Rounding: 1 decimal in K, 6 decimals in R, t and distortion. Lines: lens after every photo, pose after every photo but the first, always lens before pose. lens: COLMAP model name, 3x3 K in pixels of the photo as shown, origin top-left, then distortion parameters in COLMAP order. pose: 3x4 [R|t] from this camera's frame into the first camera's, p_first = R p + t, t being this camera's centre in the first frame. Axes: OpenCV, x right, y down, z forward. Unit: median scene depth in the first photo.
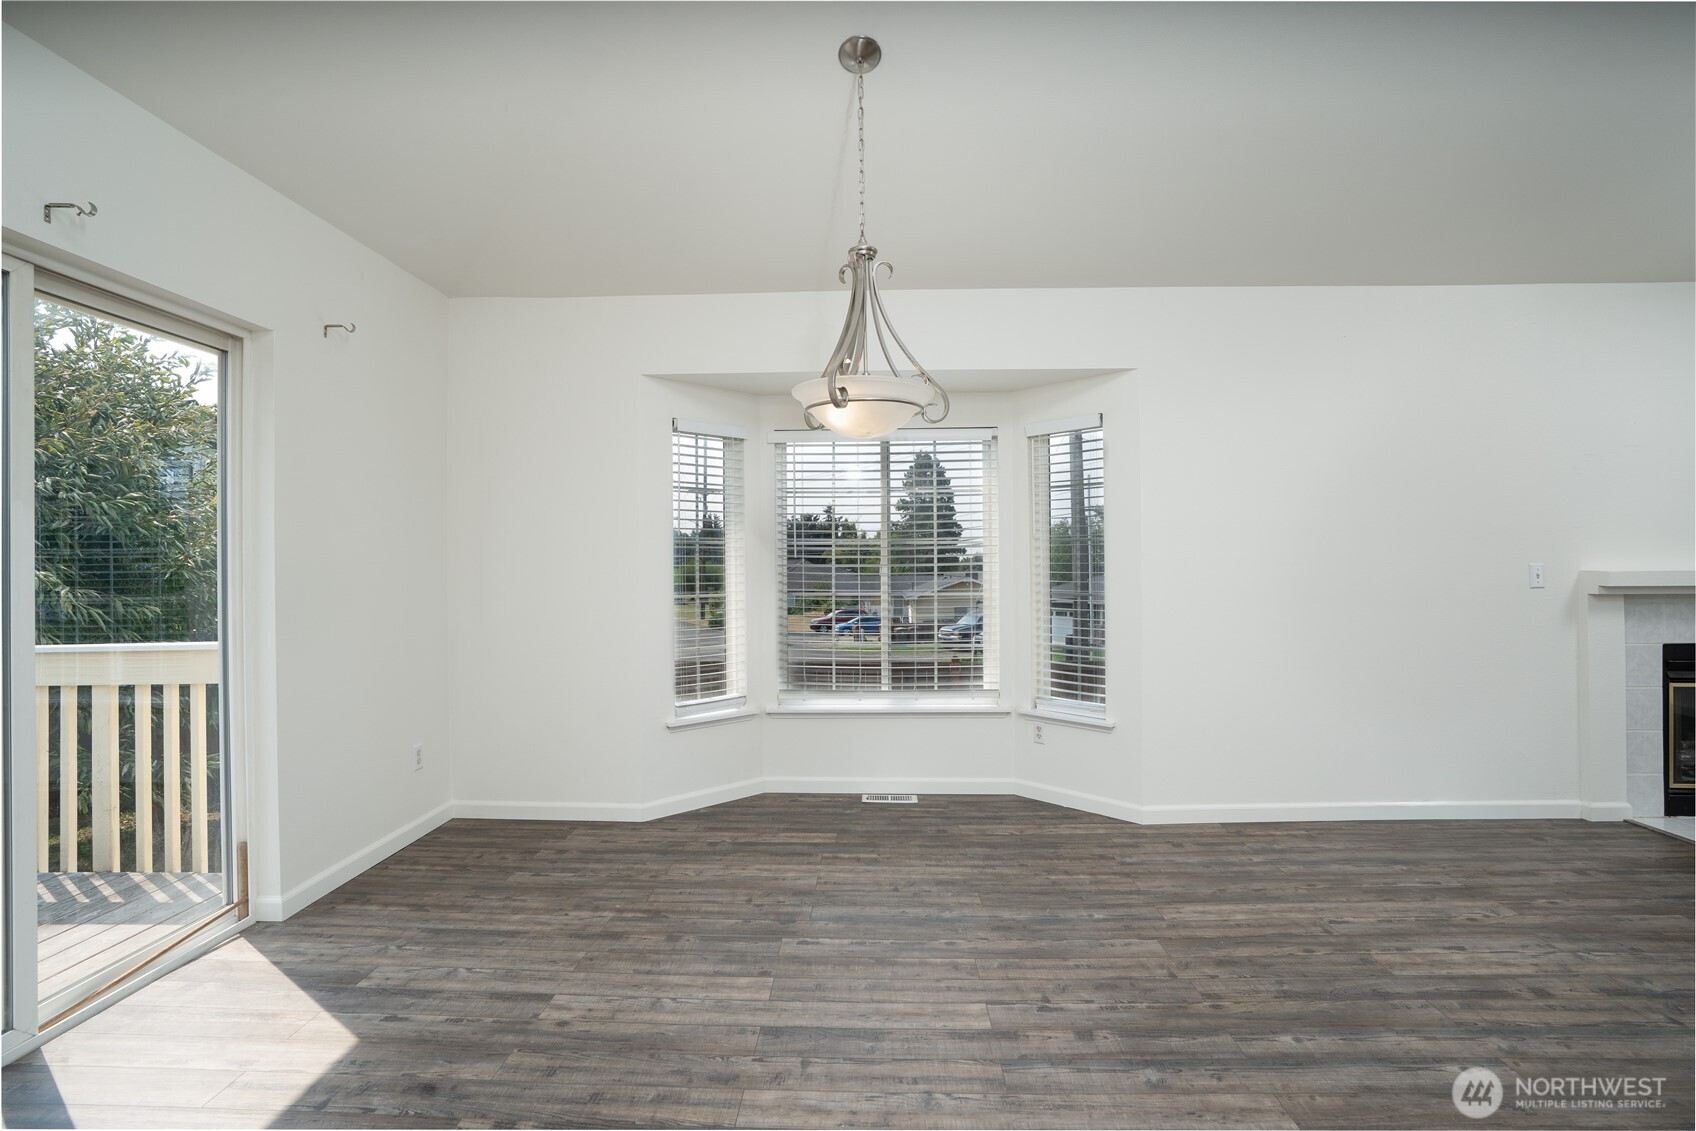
lens RADIAL K [[786.3, 0, 847.7], [0, 786.3, 561.9], [0, 0, 1]] dist [-0.068928, 0.026298]
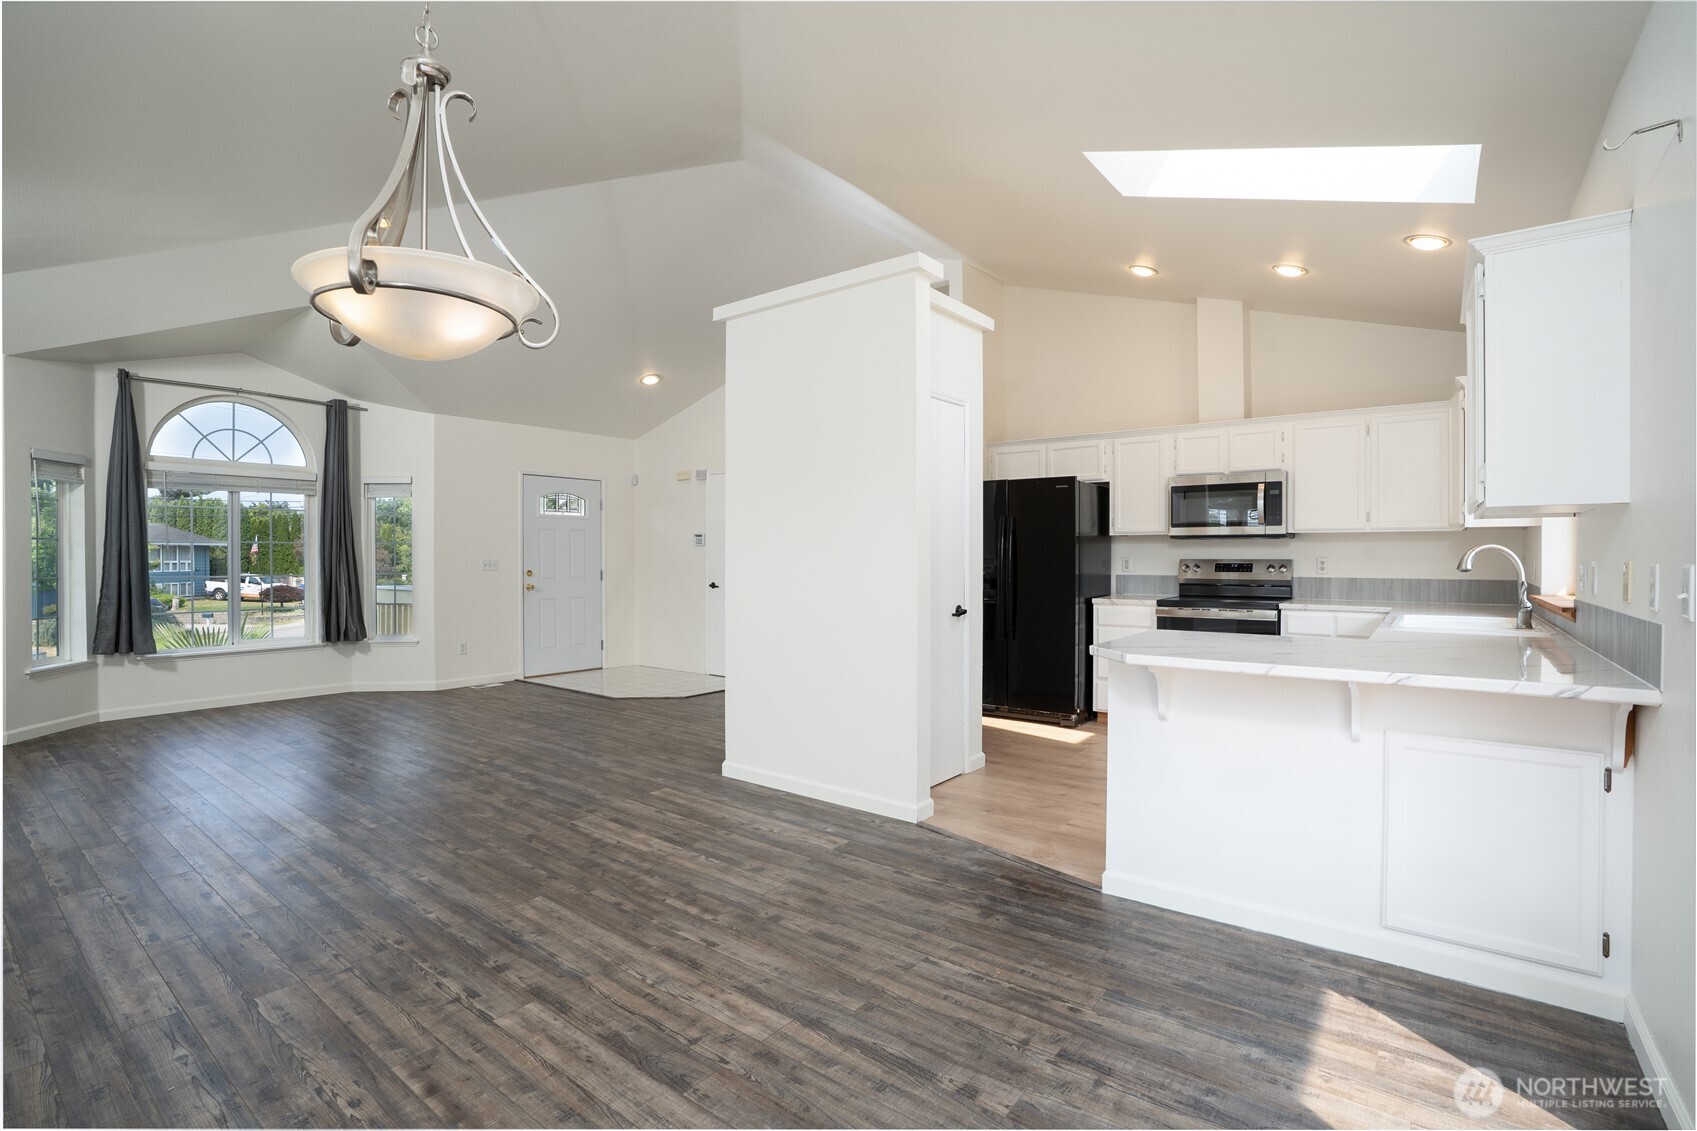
lens RADIAL K [[786.8, 0, 844.7], [0, 786.8, 564.3], [0, 0, 1]] dist [-0.068928, 0.026298]
pose [[-0.810394, 0.003302, 0.585876, -0.503593], [0.002844, 0.999995, -0.001702, 0.010644], [-0.585879, 0.000286, -0.810399, 1.048950]]
